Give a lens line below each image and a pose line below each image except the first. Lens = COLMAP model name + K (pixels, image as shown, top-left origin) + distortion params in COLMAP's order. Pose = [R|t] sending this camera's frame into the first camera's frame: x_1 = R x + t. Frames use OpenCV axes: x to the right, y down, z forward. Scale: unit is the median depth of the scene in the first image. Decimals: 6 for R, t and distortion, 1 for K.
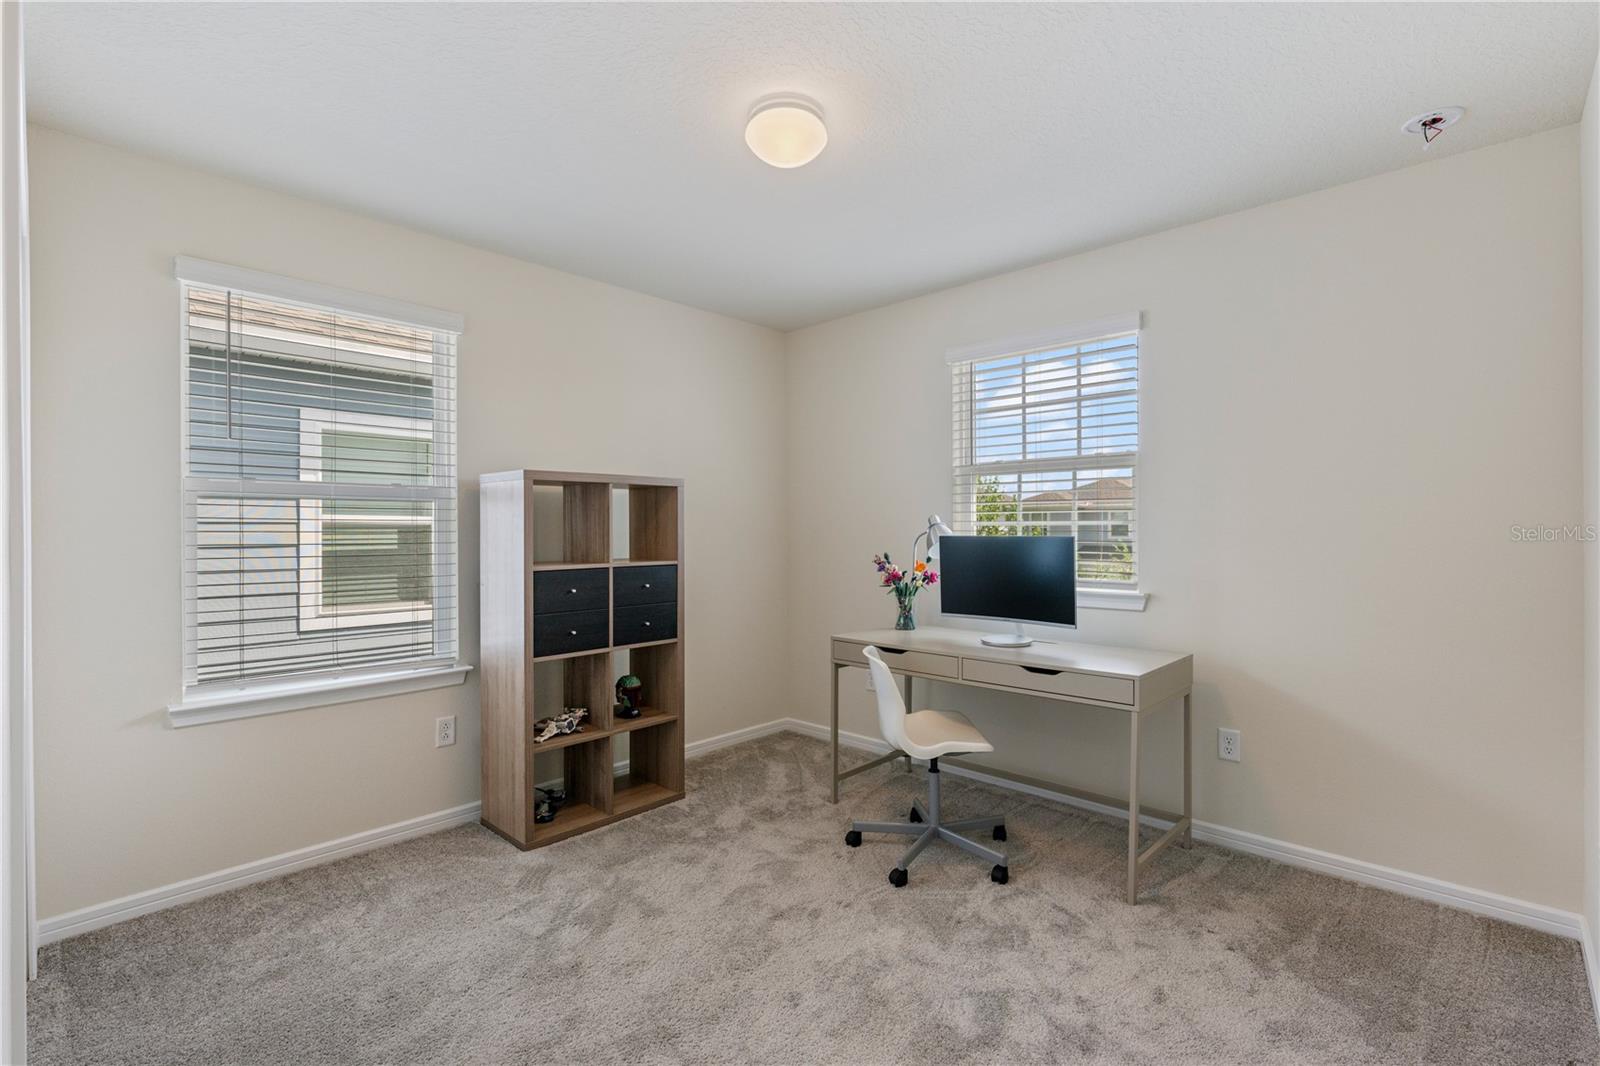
lens RADIAL K [[732.6, 0, 803.5], [0, 732.6, 532.5], [0, 0, 1]] dist [-0.000355, -0.000036]
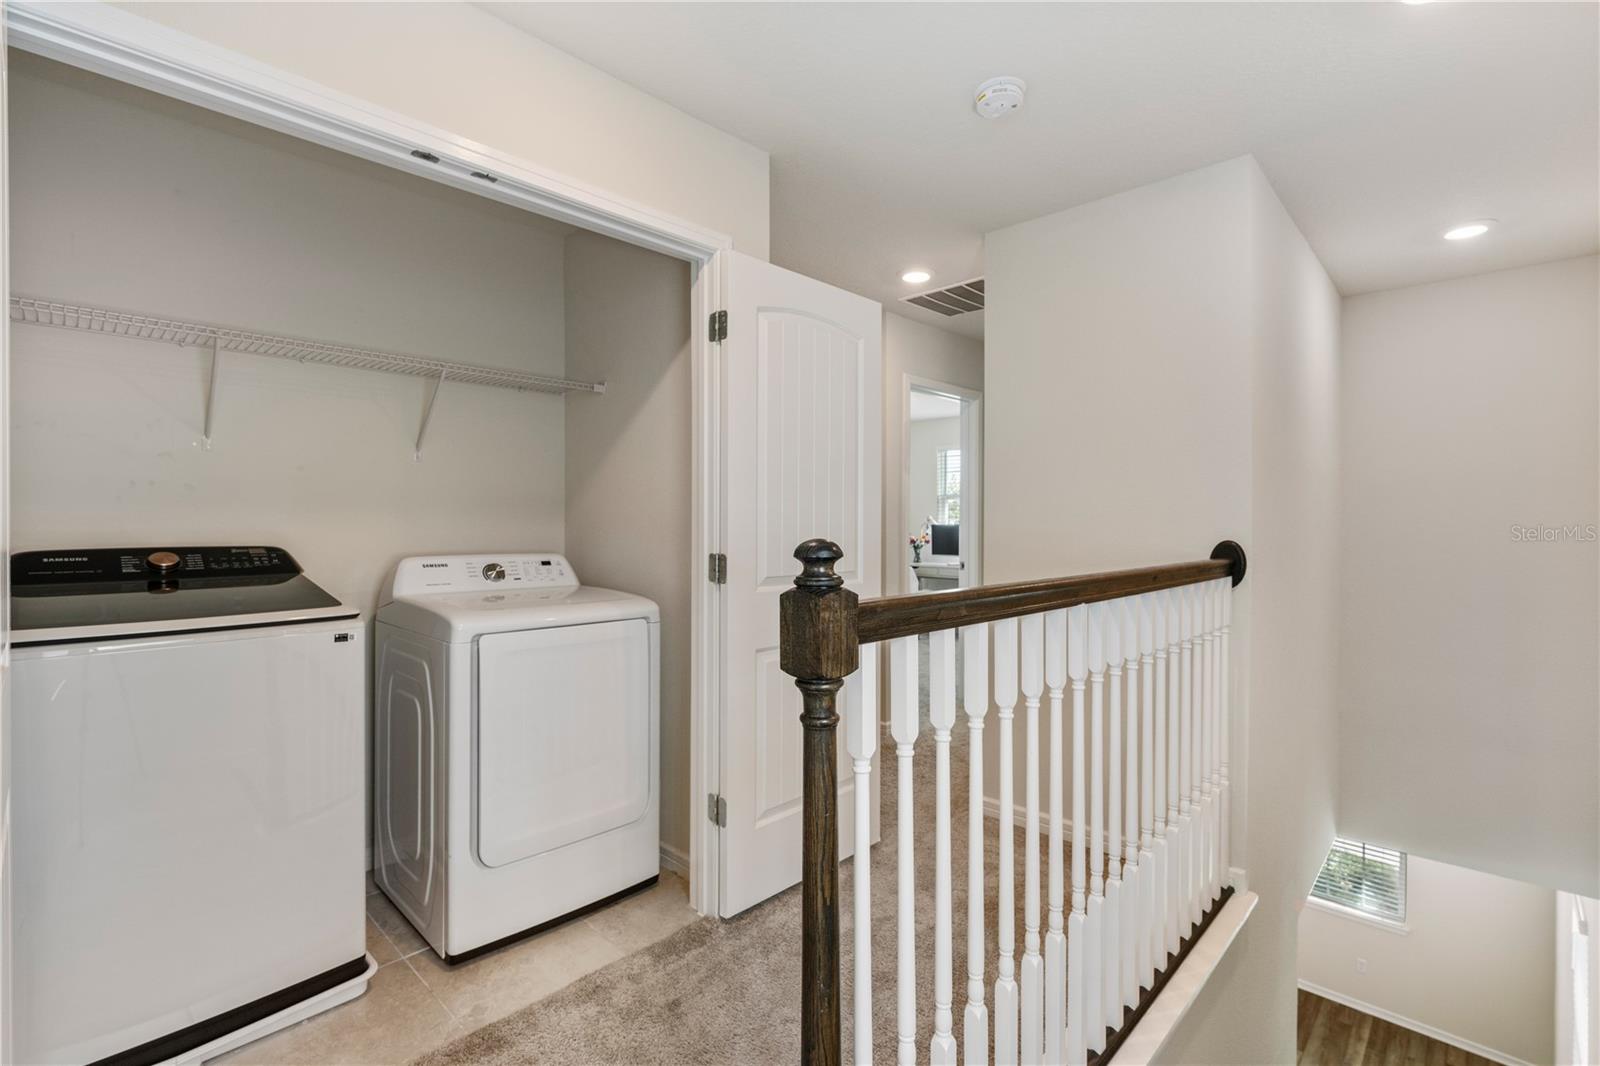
lens RADIAL K [[732.6, 0, 796.5], [0, 732.6, 528.2], [0, 0, 1]] dist [-0.000355, -0.000036]
pose [[0.999983, 0.003428, -0.004680, -0.252810], [-0.003439, 0.999991, -0.002467, 0.024901], [0.004671, 0.002483, 0.999986, -1.444412]]
